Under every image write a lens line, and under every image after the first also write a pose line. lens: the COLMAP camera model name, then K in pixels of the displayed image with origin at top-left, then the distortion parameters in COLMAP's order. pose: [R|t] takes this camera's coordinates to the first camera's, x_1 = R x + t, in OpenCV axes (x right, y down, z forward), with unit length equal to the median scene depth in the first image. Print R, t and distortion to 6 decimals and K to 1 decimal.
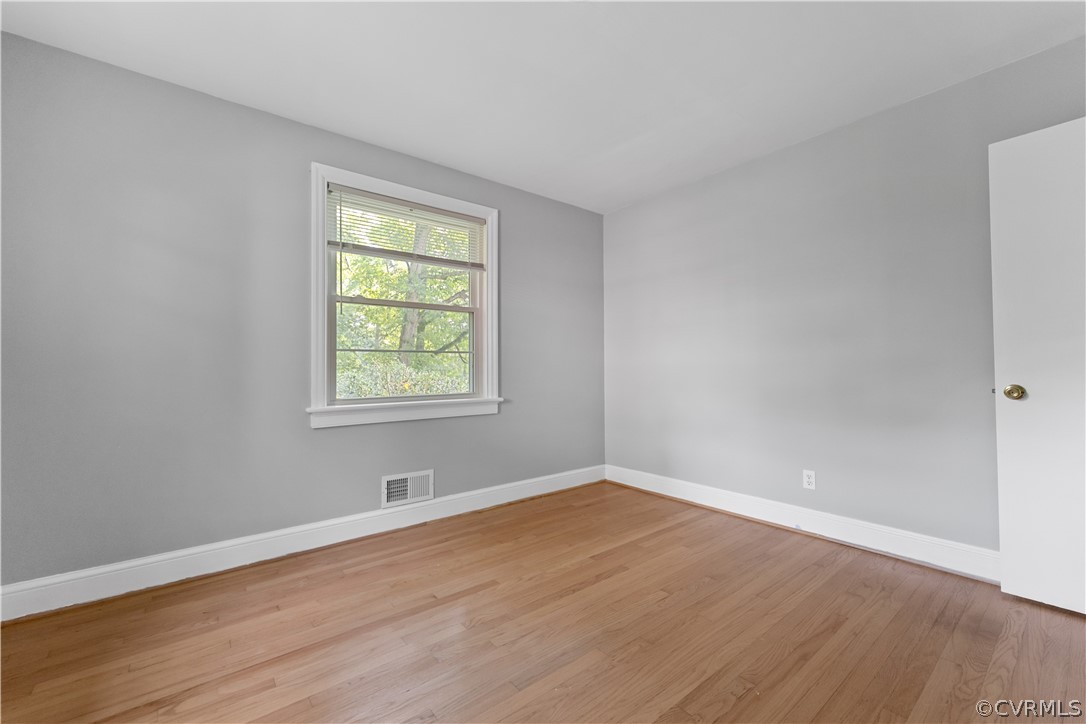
lens RADIAL K [[446.6, 0, 542.3], [0, 446.6, 360.6], [0, 0, 1]] dist [0.002527, -0.000212]
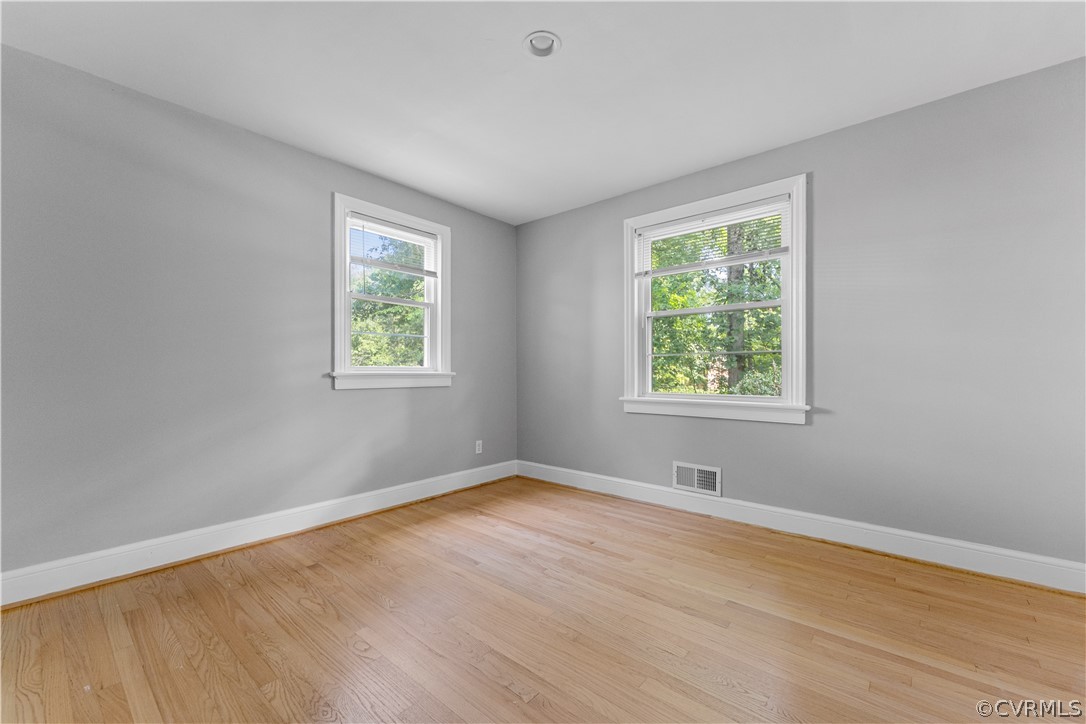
lens RADIAL K [[446.6, 0, 543.5], [0, 446.6, 371.7], [0, 0, 1]] dist [0.002527, -0.000212]
pose [[0.176160, 0.008827, -0.984322, 0.787427], [0.017984, 0.999764, 0.012184, 0.003649], [0.984197, -0.019848, 0.175960, 0.488890]]
